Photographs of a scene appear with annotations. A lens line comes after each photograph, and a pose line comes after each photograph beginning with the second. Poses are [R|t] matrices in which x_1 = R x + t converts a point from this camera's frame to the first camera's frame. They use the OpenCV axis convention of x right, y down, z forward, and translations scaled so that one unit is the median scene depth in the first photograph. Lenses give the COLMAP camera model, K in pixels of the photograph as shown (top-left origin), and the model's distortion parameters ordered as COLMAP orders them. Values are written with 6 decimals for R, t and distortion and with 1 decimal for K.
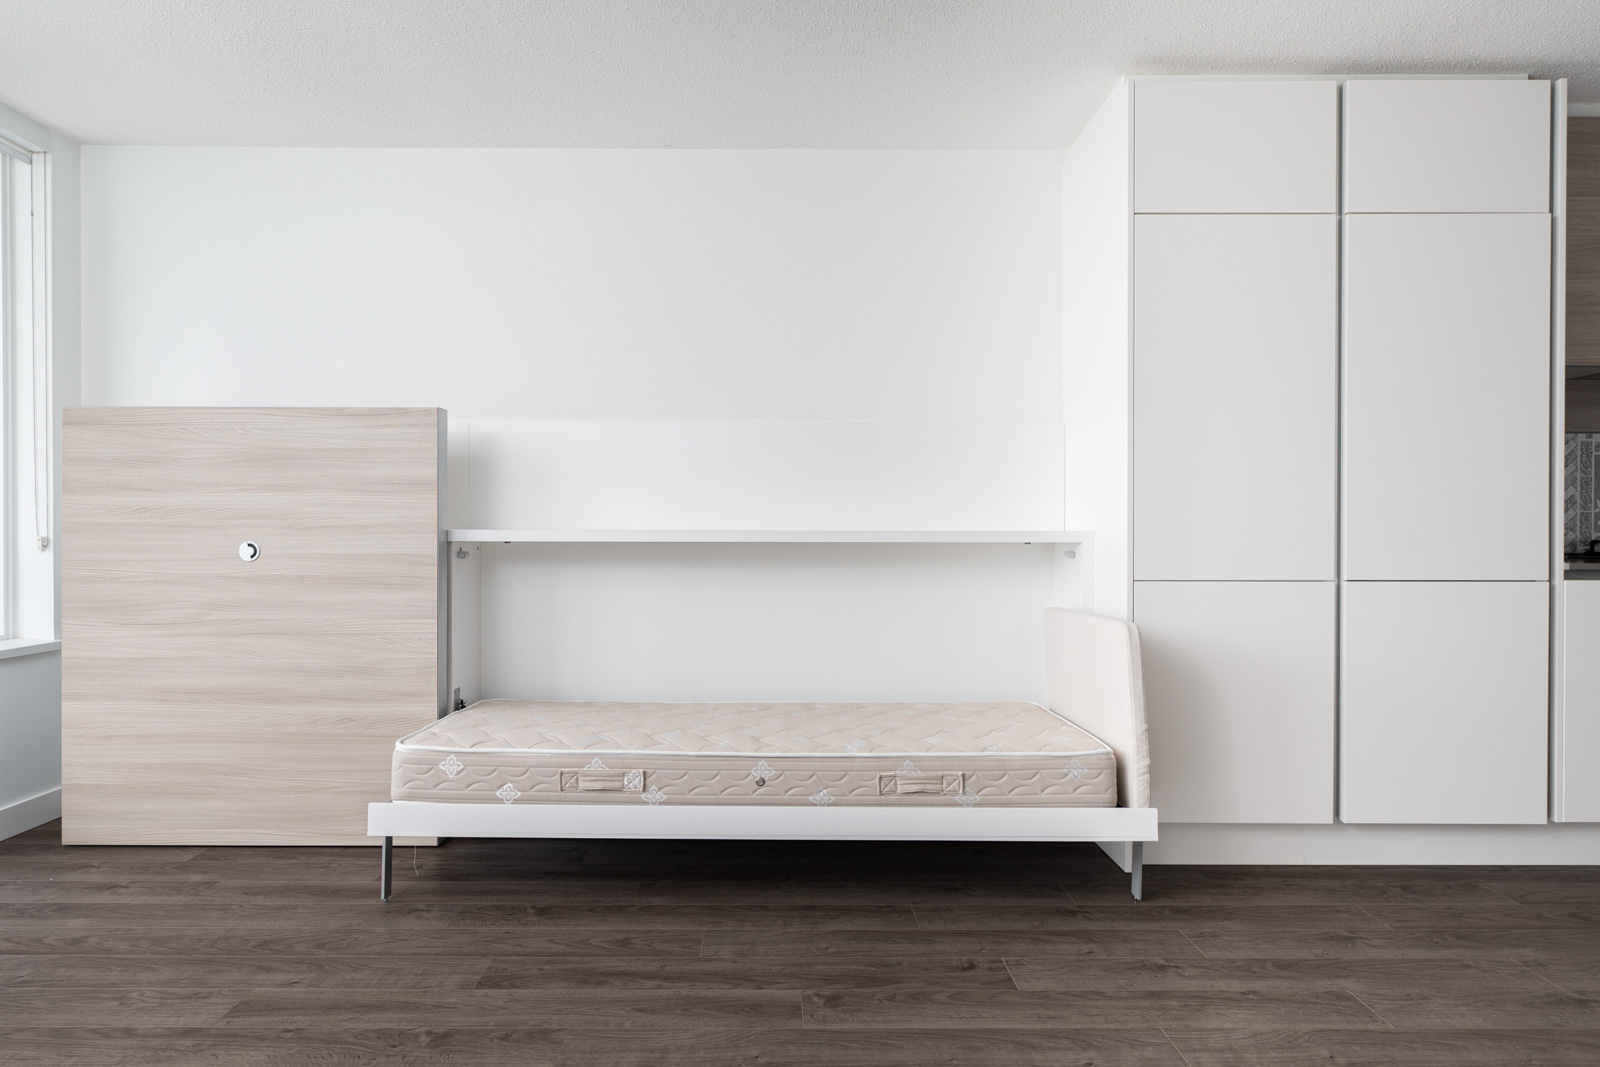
lens RADIAL K [[962.6, 0, 797.5], [0, 962.6, 538.8], [0, 0, 1]] dist [0.005276, -0.002949]
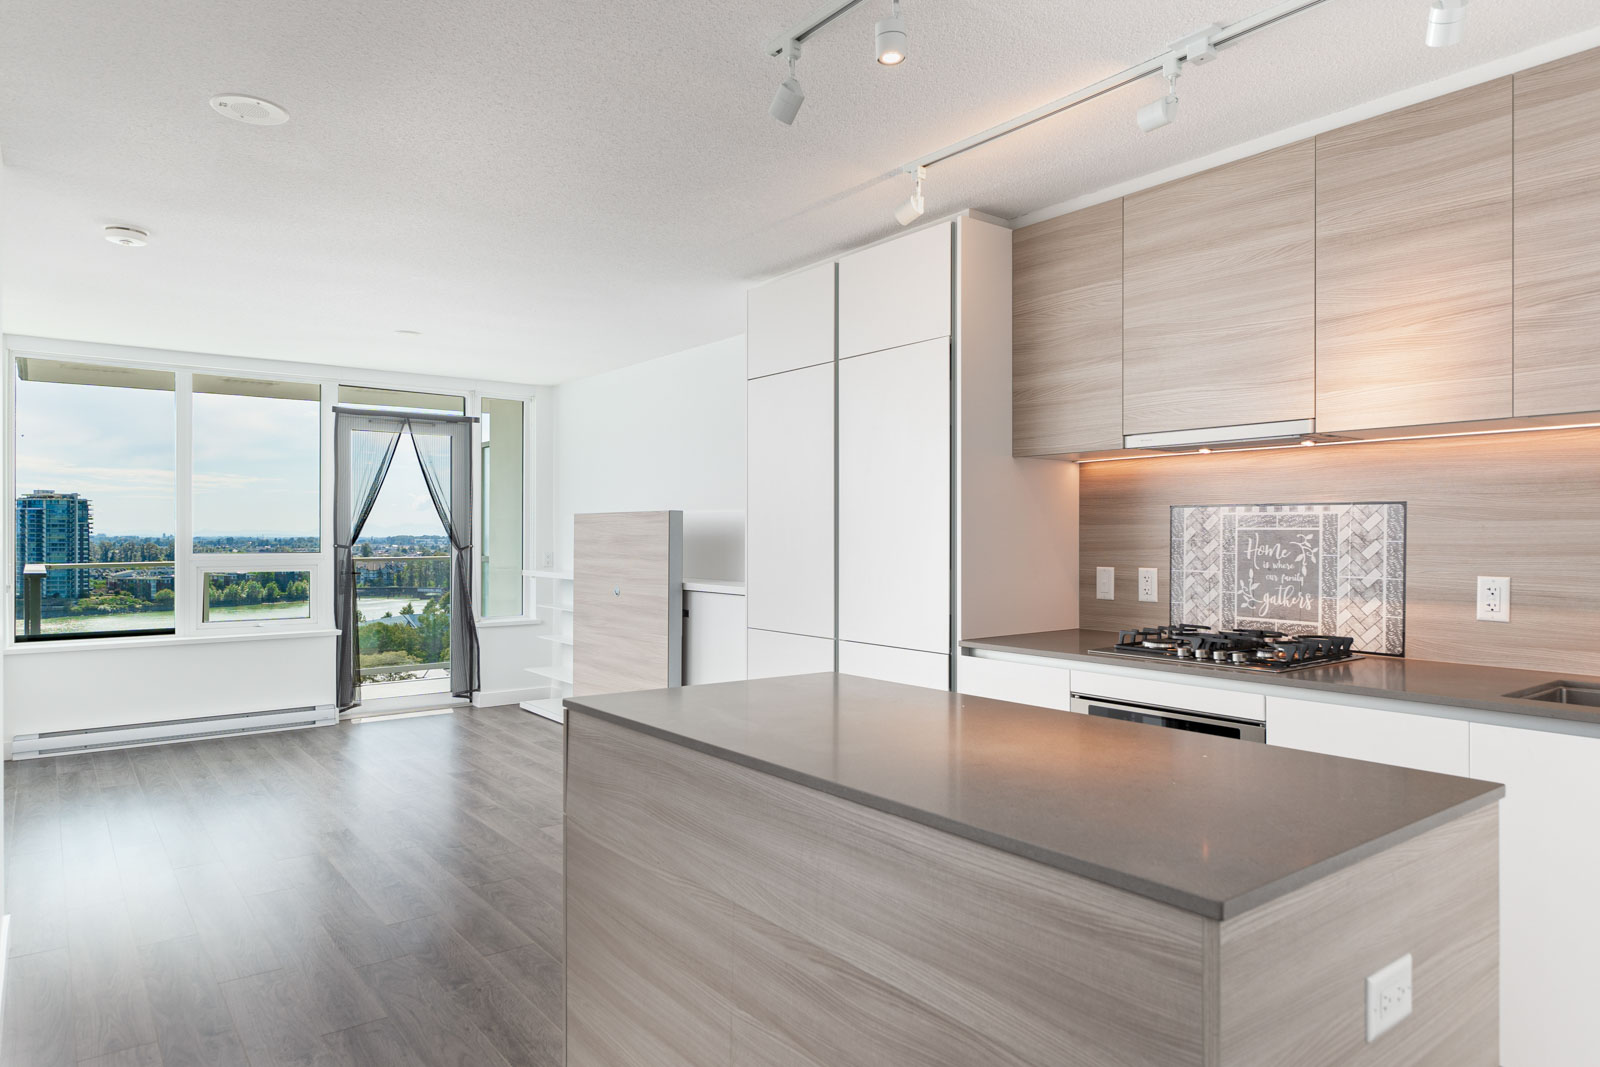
lens RADIAL K [[962.6, 0, 813.5], [0, 962.6, 547.6], [0, 0, 1]] dist [0.005276, -0.002949]
pose [[0.624378, 0.009991, -0.781058, 1.101488], [-0.004431, 0.999947, 0.009249, -0.088238], [0.781109, -0.002314, 0.624390, 0.144660]]
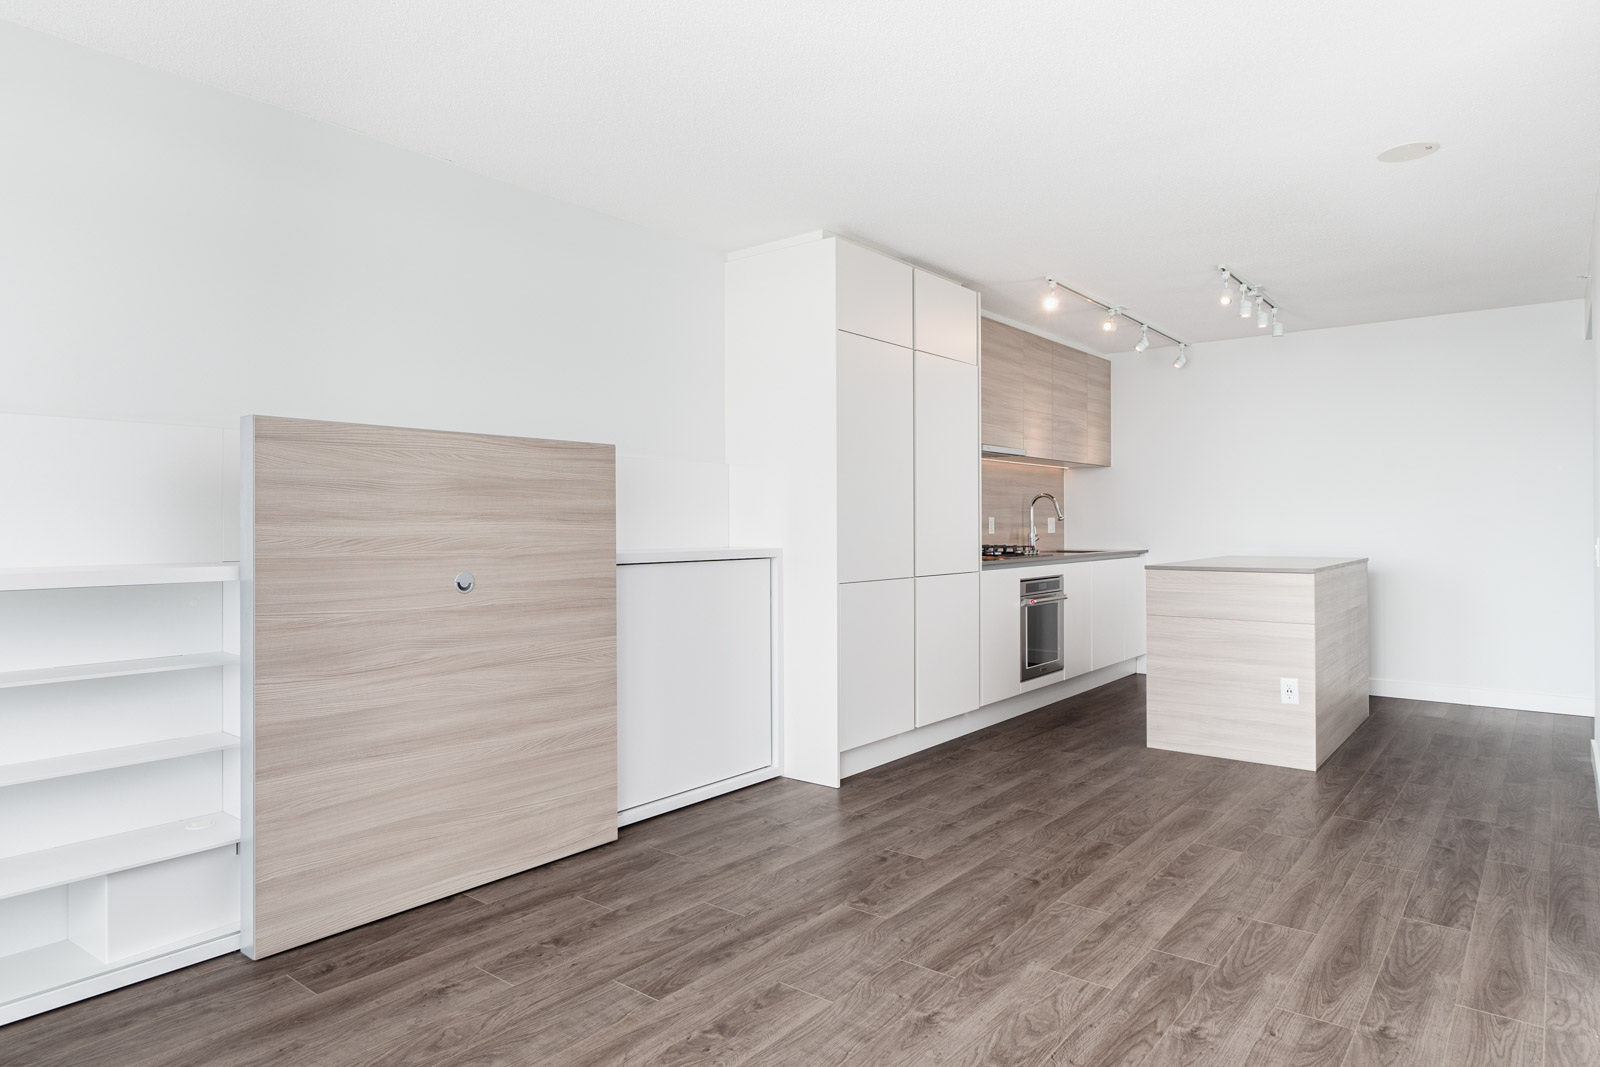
lens RADIAL K [[962.6, 0, 797.9], [0, 962.6, 512.3], [0, 0, 1]] dist [0.005276, -0.002949]
pose [[0.622507, 0.007097, 0.782582, -1.111934], [0.005981, 0.999887, -0.013825, -0.041719], [-0.782591, 0.013287, 0.622394, 0.143384]]
